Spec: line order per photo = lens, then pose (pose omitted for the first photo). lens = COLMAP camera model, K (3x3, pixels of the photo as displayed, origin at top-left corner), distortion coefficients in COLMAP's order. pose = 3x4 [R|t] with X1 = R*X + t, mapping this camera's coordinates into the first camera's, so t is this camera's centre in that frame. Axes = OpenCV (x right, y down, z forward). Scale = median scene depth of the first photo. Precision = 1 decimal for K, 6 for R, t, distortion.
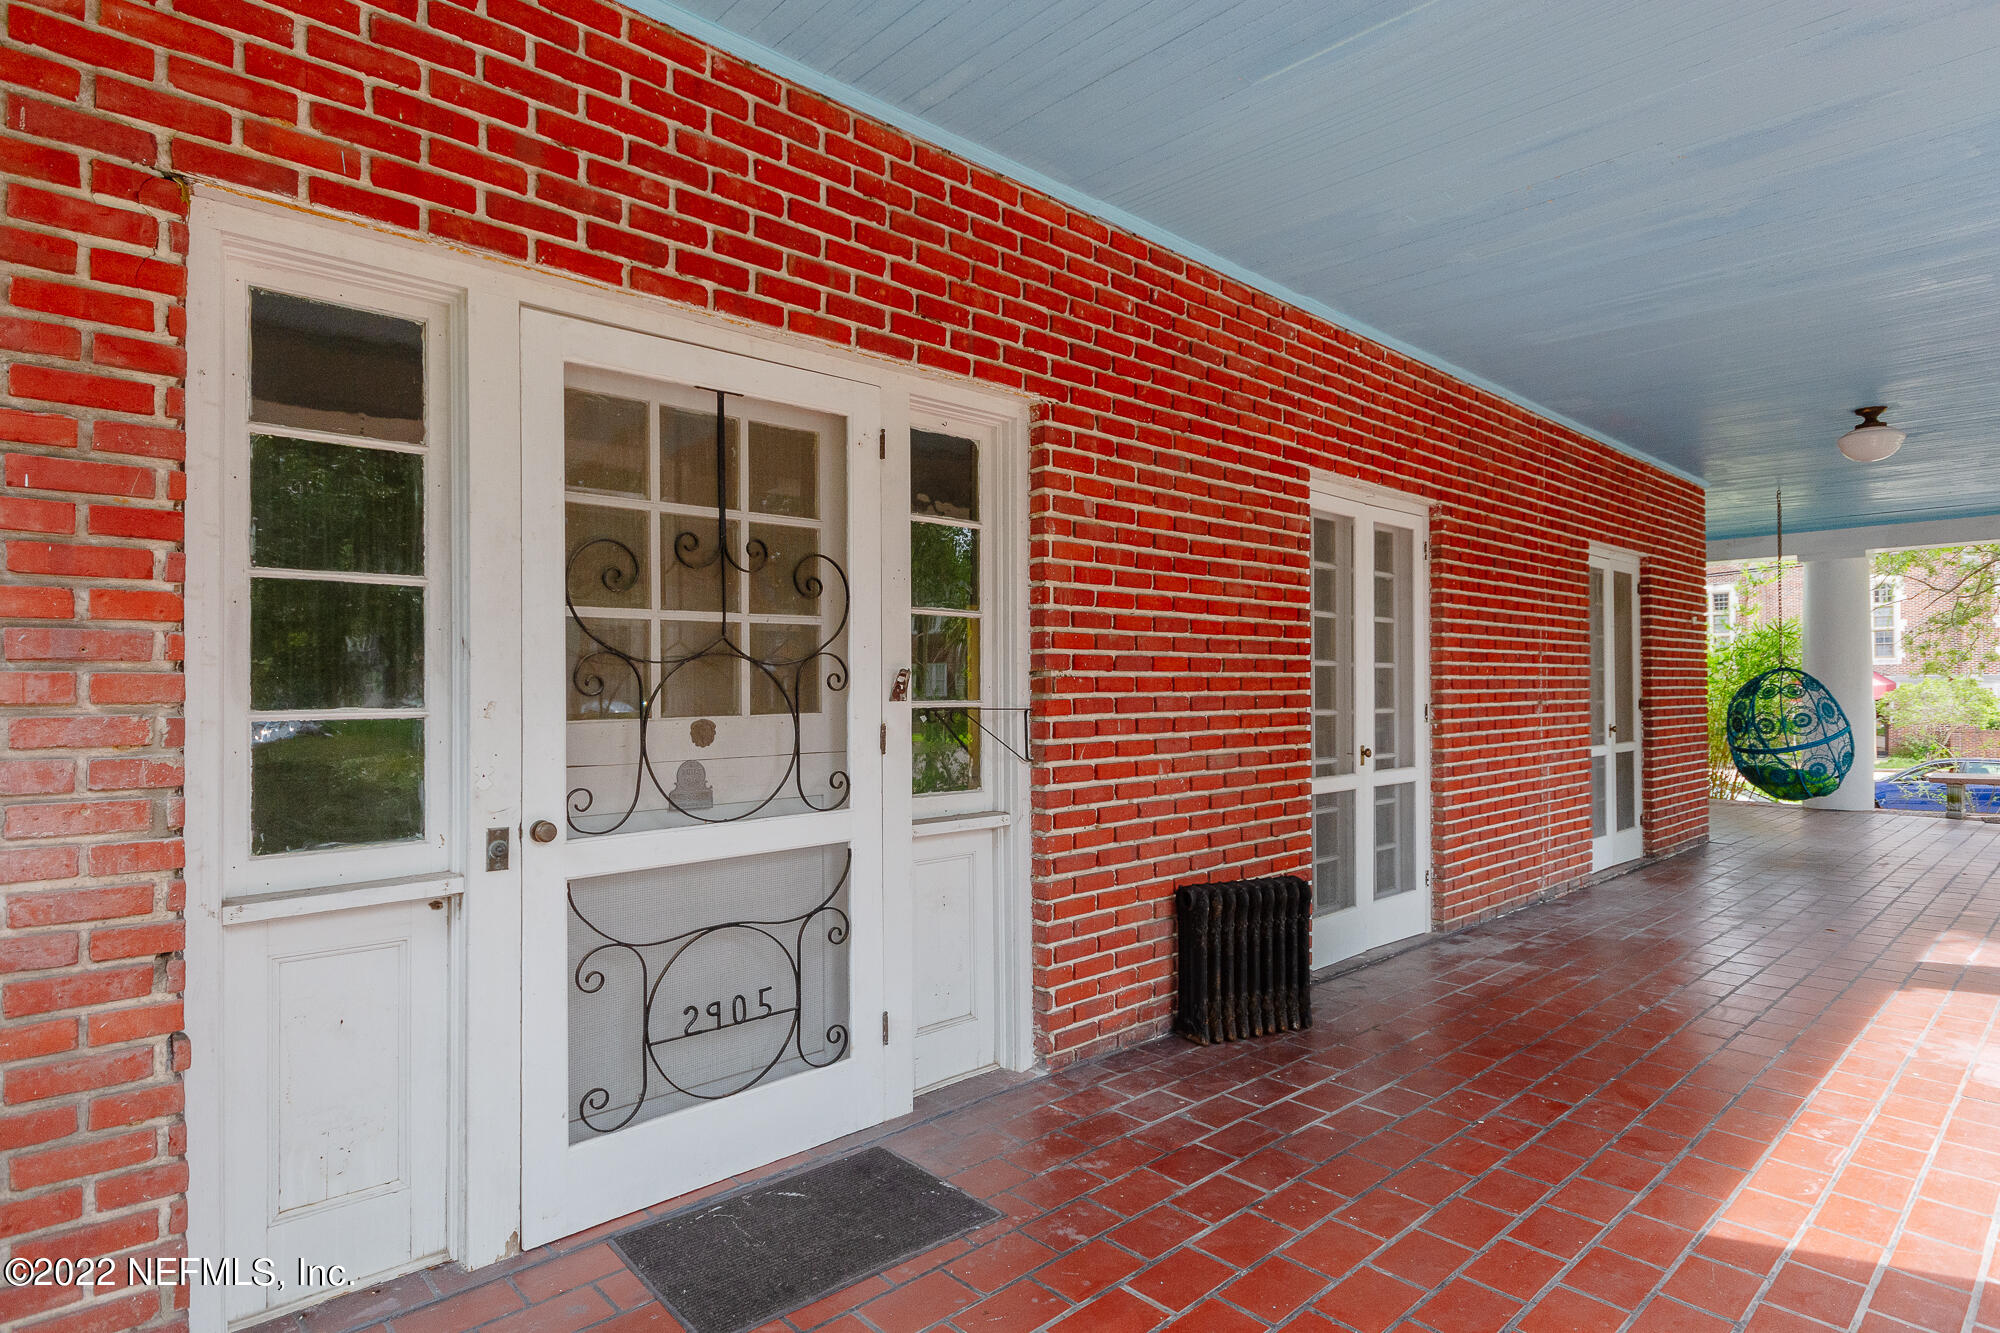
lens RADIAL K [[1042.3, 0, 999.5], [0, 1042.3, 684.9], [0, 0, 1]] dist [0.012794, -0.010486]
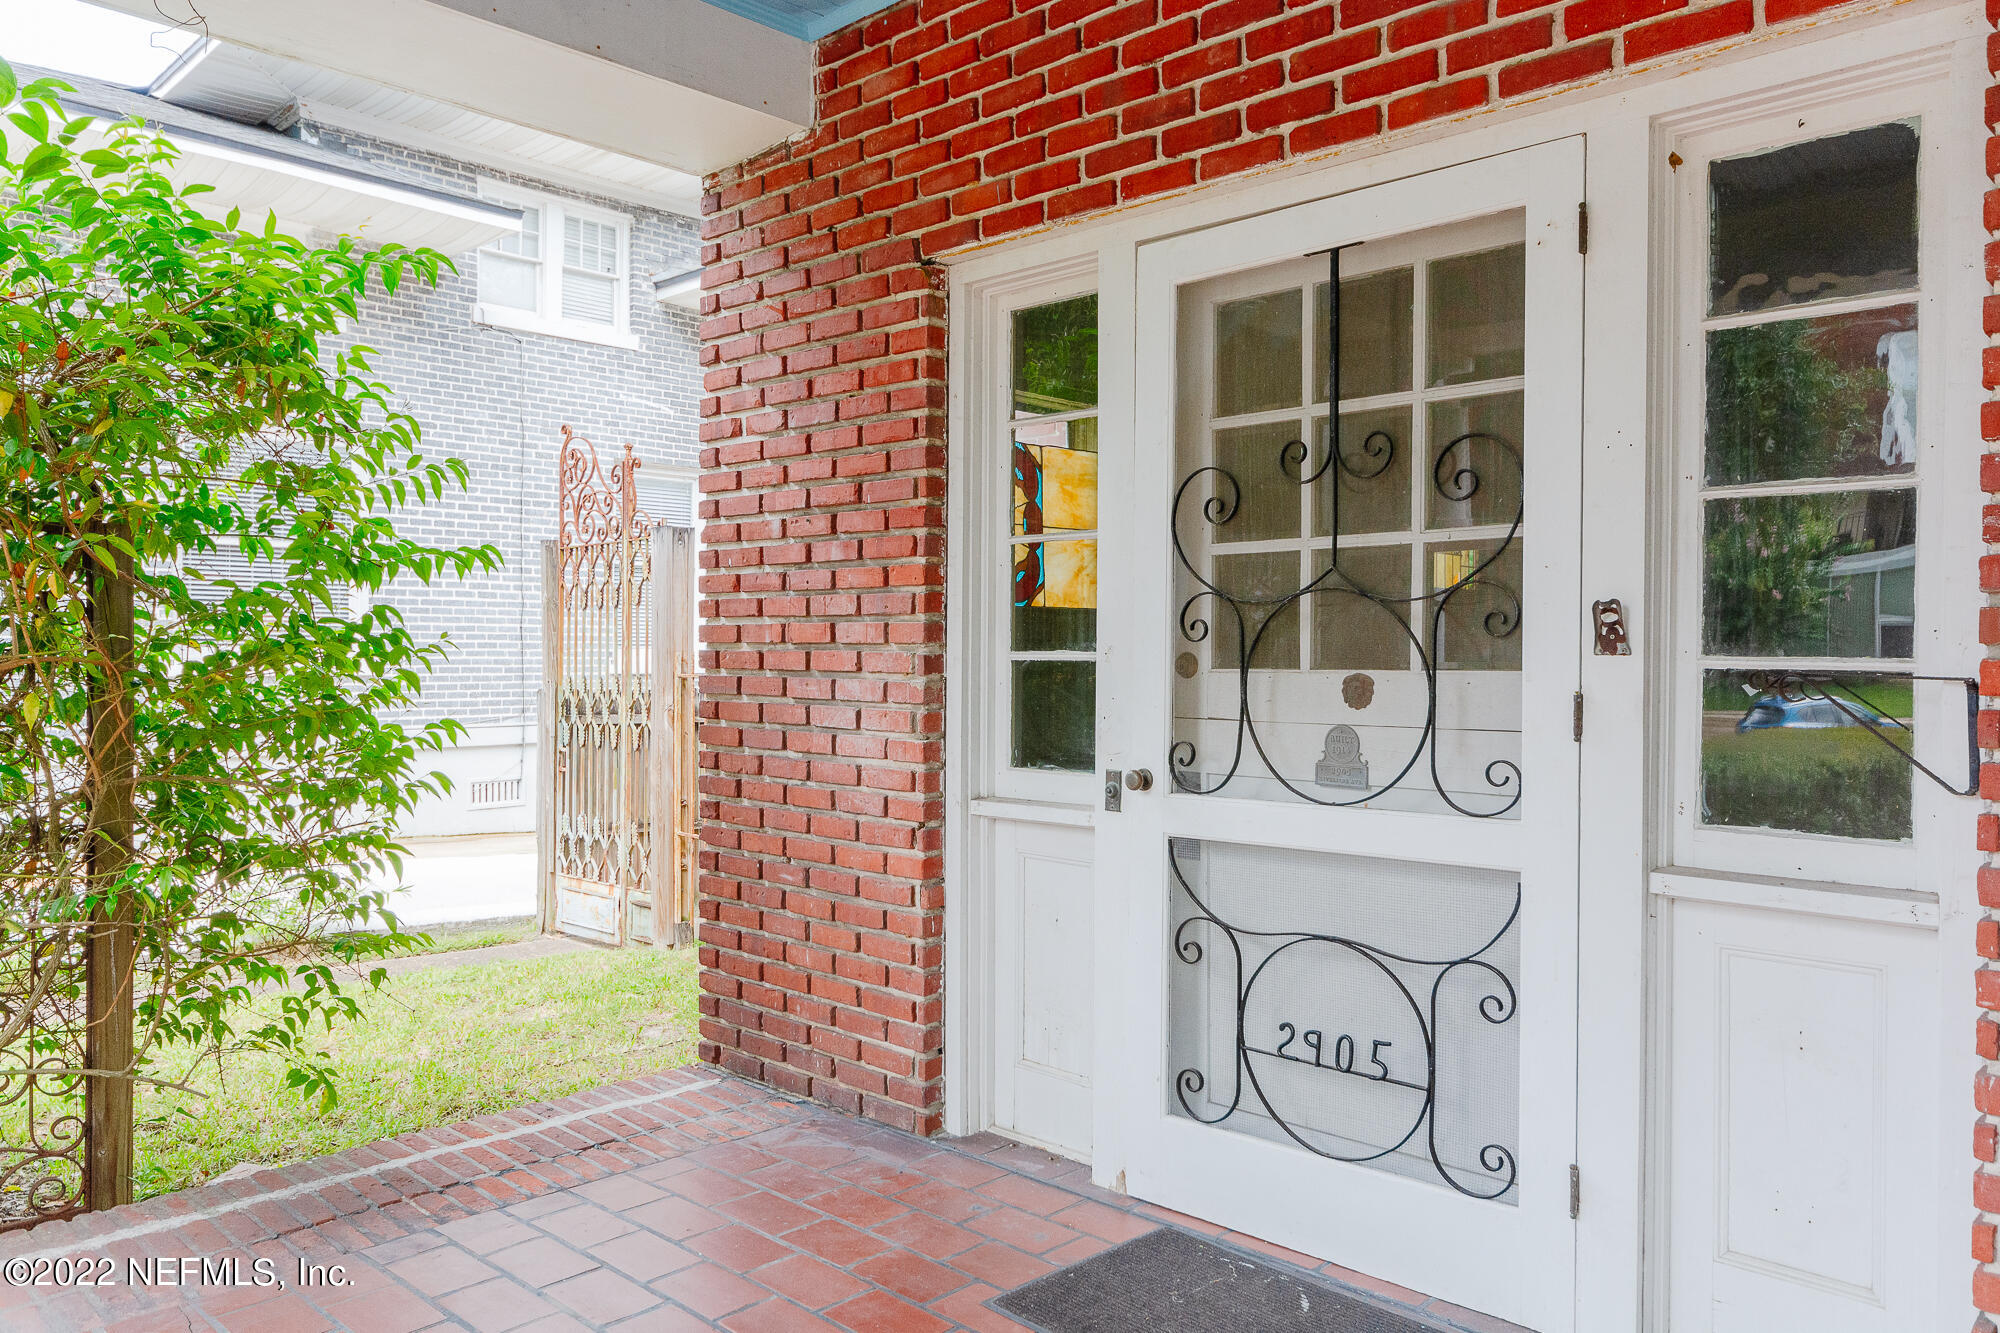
lens RADIAL K [[1418.0, 0, 1043.5], [0, 1418.0, 658.3], [0, 0, 1]] dist [-0.000061, 0.000358]
pose [[0.083334, 0.015795, -0.996396, 0.748477], [0.001558, 0.999871, 0.015980, 0.004548], [0.996520, -0.002884, 0.083299, 0.682308]]
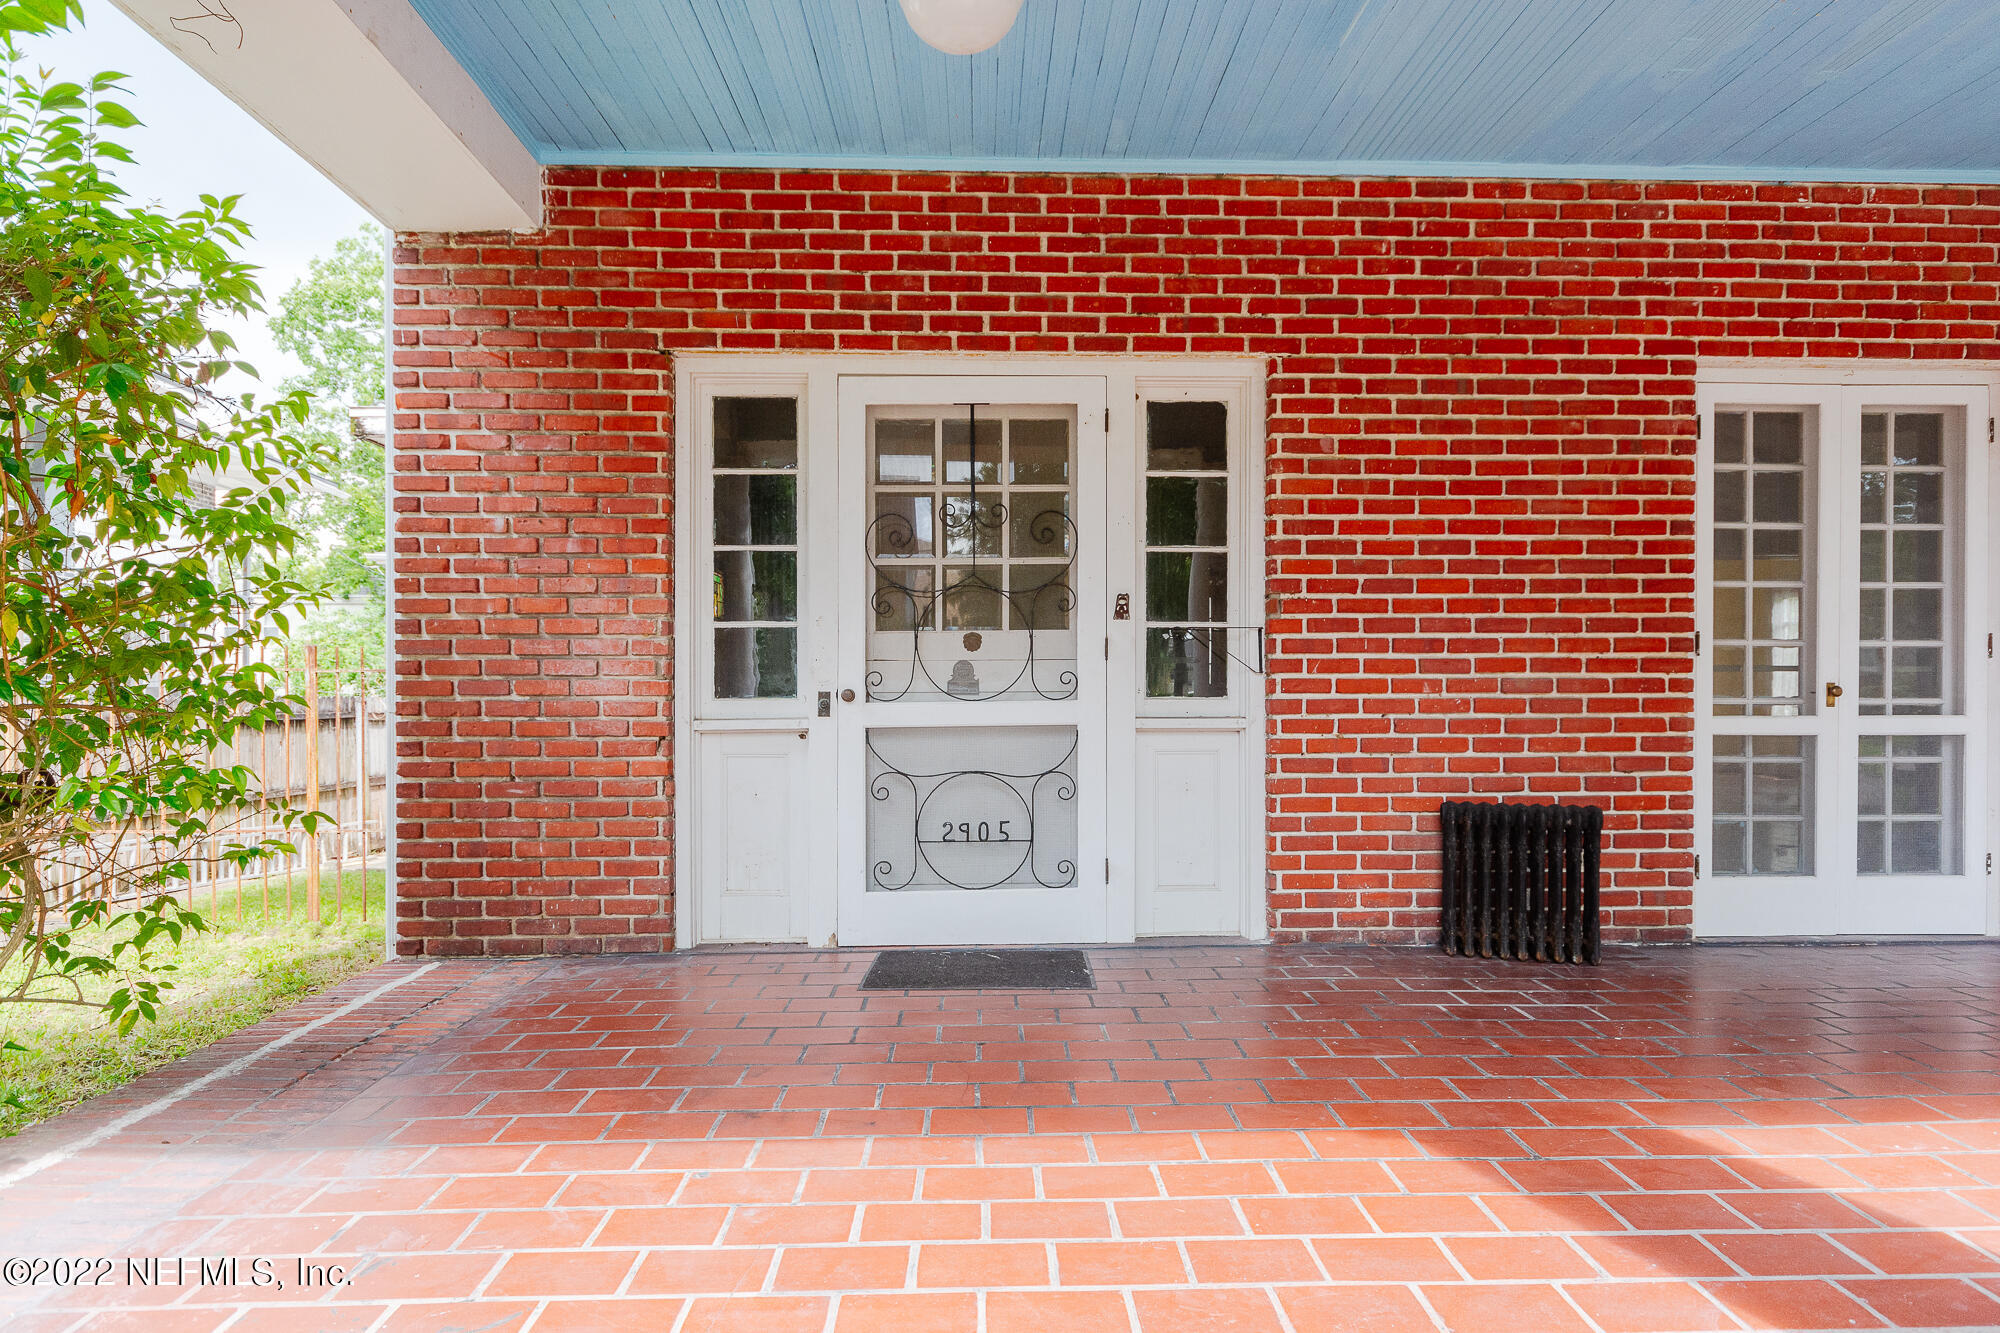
lens RADIAL K [[1111.7, 0, 1015.4], [0, 1111.7, 692.4], [0, 0, 1]] dist [0.003021, 0.000303]
pose [[0.762788, 0.007790, -0.646602, 0.761326], [0.001068, 0.999911, 0.013307, 0.096150], [0.646648, -0.010841, 0.762711, -0.137874]]
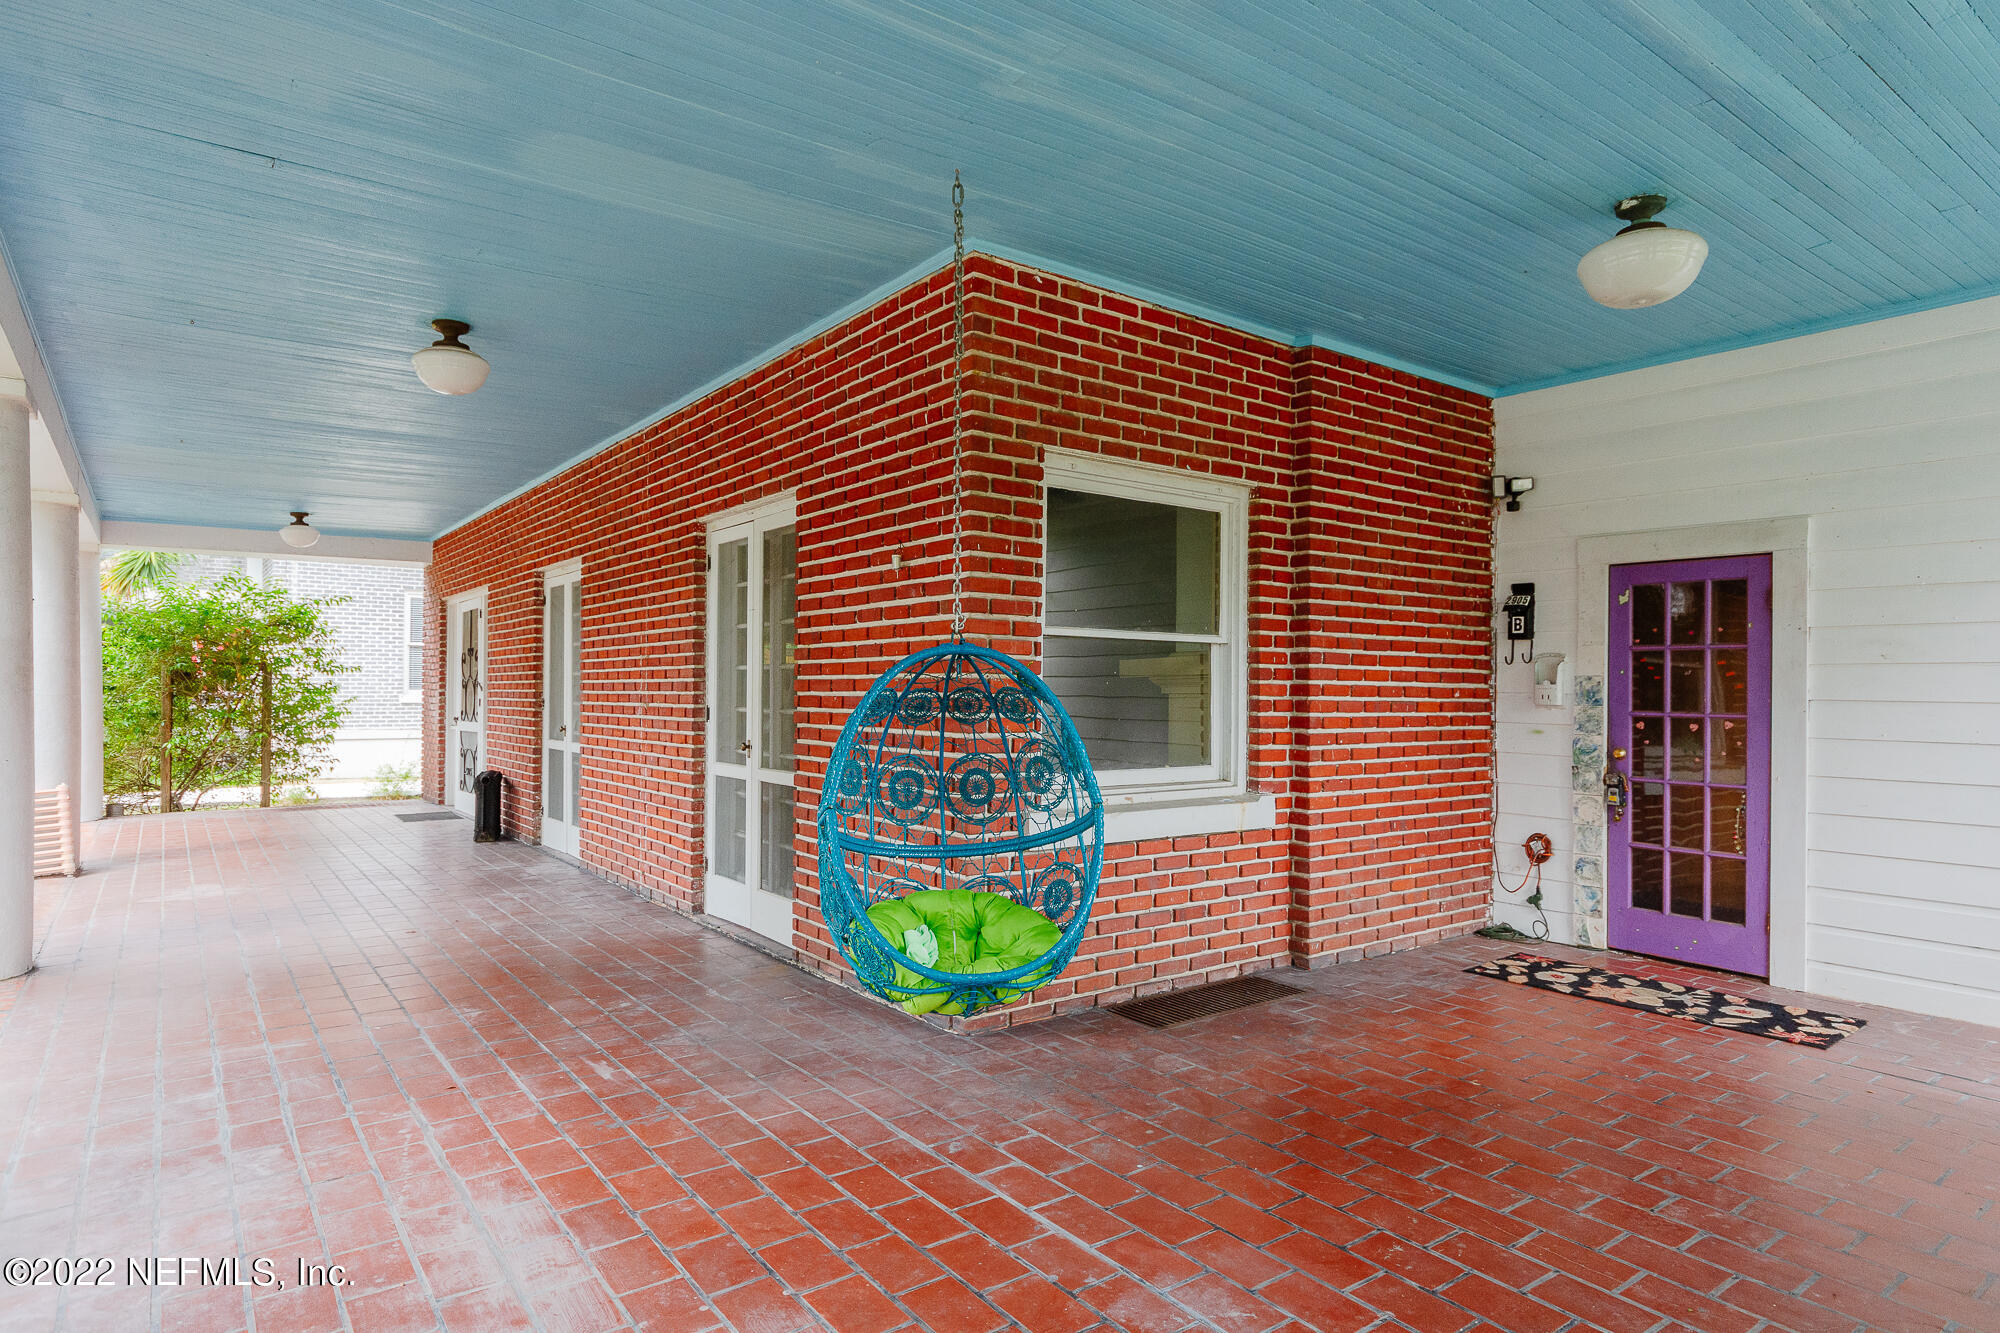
lens RADIAL K [[1111.7, 0, 1015.4], [0, 1111.7, 692.4], [0, 0, 1]] dist [0.003021, 0.000303]
pose [[-0.086138, 0.005998, -0.996265, 2.683448], [-0.002110, 0.999979, 0.006203, -0.004262], [0.996281, 0.002637, -0.086124, 2.466966]]
